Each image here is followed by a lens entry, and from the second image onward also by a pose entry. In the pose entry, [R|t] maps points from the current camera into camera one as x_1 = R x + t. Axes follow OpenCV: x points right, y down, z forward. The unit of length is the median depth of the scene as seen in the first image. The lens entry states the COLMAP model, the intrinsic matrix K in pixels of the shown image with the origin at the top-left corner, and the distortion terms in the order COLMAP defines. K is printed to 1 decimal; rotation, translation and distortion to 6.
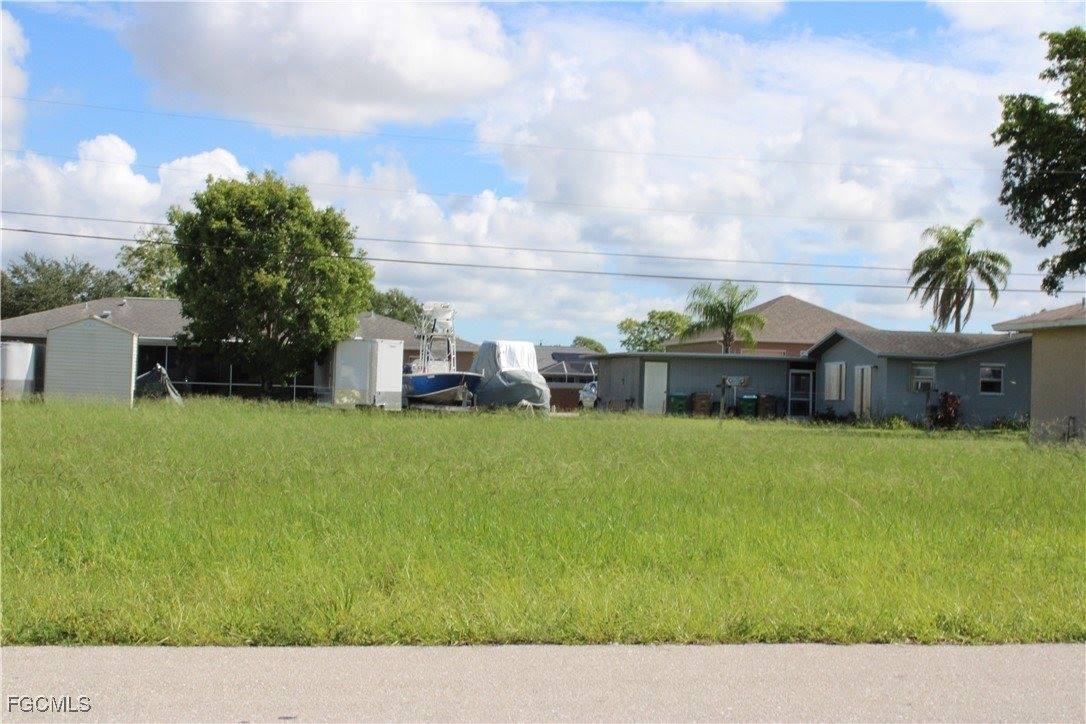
lens RADIAL K [[1723.0, 0, 543.0], [0, 1723.0, 362.0], [0, 0, 1]] dist [-0.050964, 0.187581]
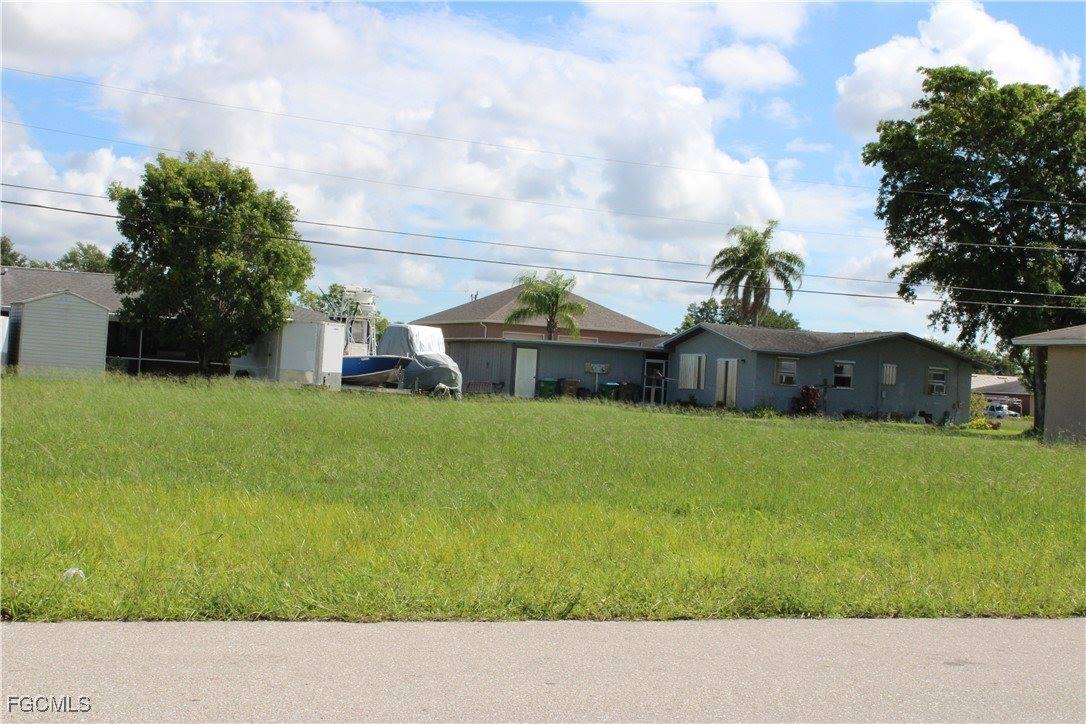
lens RADIAL K [[1723.0, 0, 543.0], [0, 1723.0, 362.0], [0, 0, 1]] dist [-0.050964, 0.187581]
pose [[0.975388, 0.030048, 0.218441, -0.169854], [-0.033608, 0.999356, 0.012600, -0.005658], [-0.217921, -0.019632, 0.975769, -0.034900]]
